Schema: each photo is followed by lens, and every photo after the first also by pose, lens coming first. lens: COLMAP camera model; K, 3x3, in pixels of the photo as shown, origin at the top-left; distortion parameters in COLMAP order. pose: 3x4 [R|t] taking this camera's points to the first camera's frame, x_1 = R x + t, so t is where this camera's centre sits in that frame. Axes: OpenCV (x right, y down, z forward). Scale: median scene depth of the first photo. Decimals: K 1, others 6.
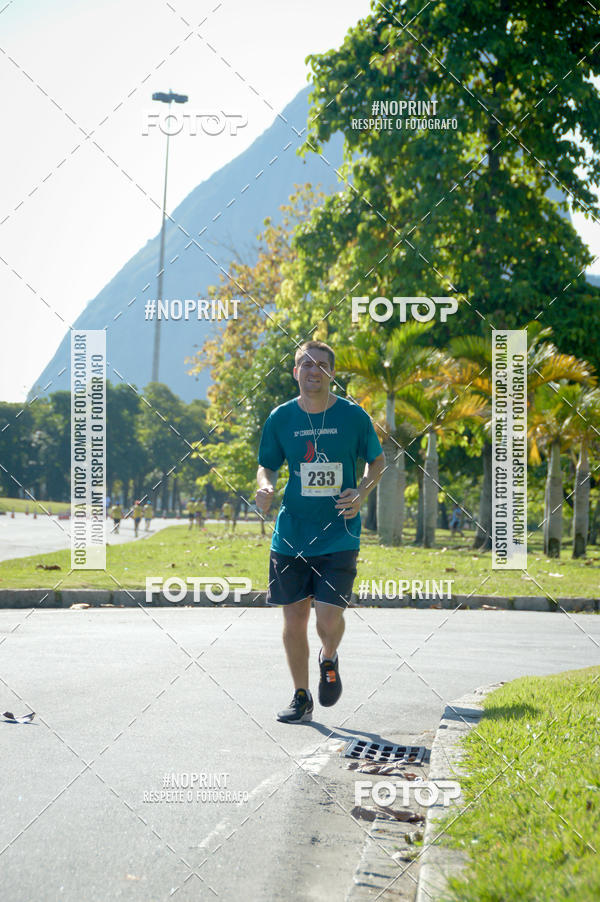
lens RADIAL K [[3569.8, 0, 300.0], [0, 3569.8, 451.0], [0, 0, 1]] dist [1.474486, -2.146688]
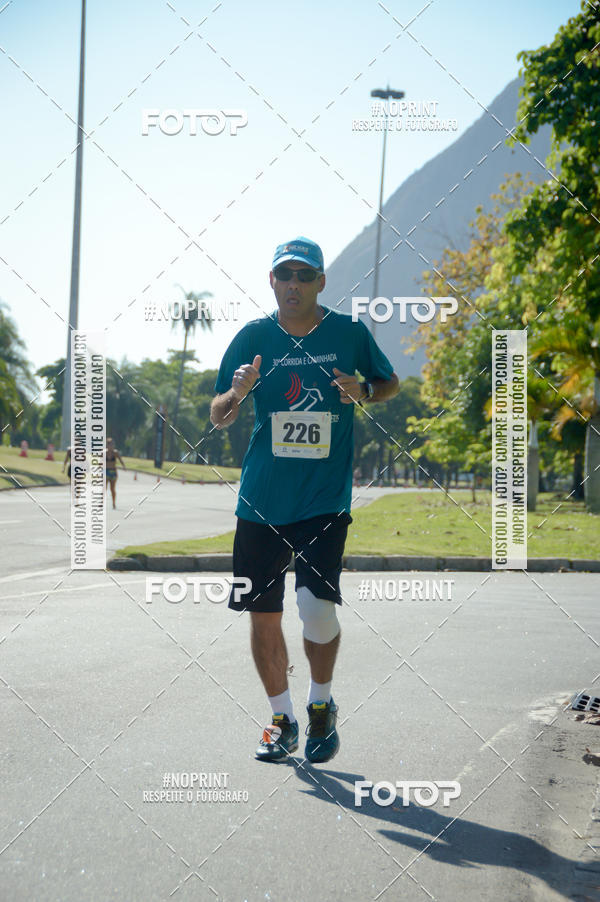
lens RADIAL K [[2961.8, 0, 324.5], [0, 2961.8, 466.8], [0, 0, 1]] dist [1.064359, 2.164334]
pose [[0.996886, -0.003902, -0.078754, 0.014805], [0.004258, 0.999981, 0.004352, 0.008510], [0.078735, -0.004674, 0.996885, 0.106784]]
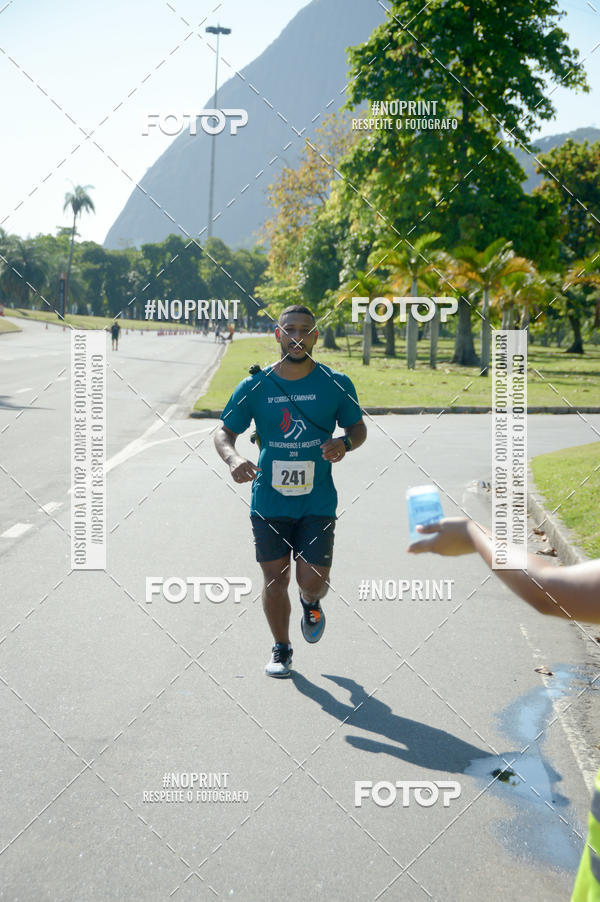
lens RADIAL K [[3491.6, 0, 300.0], [0, 3491.6, 451.0], [0, 0, 1]] dist [1.329840, 6.190891]
pose [[0.999446, -0.004028, 0.033045, -0.071120], [0.001743, 0.997624, 0.068874, -0.041478], [-0.033244, -0.068778, 0.997078, -0.557558]]
